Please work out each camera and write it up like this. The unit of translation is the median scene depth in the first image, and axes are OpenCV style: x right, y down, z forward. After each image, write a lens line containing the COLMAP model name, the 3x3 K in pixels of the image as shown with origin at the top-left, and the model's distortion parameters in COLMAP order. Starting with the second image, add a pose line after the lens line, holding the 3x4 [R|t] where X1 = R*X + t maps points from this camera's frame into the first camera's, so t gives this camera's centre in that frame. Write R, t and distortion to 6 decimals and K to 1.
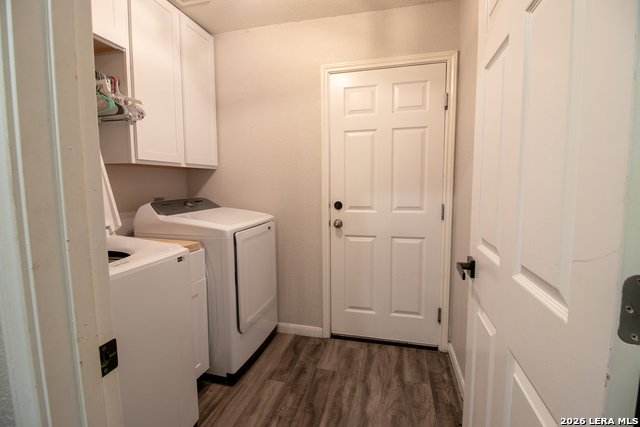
lens RADIAL K [[296.8, 0, 313.9], [0, 296.8, 211.1], [0, 0, 1]] dist [-0.001525, -0.012911]
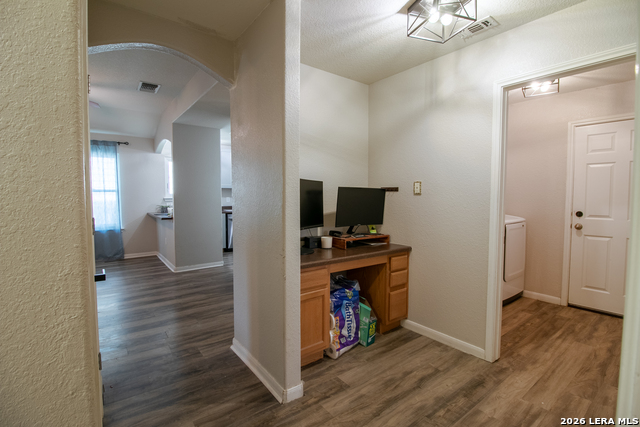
lens RADIAL K [[296.8, 0, 313.9], [0, 296.8, 211.1], [0, 0, 1]] dist [-0.001525, -0.012911]
pose [[0.788019, 0.041306, -0.614264, -0.060671], [-0.062658, 0.997947, -0.013276, 0.068271], [0.612454, 0.048950, 0.788989, -0.960601]]
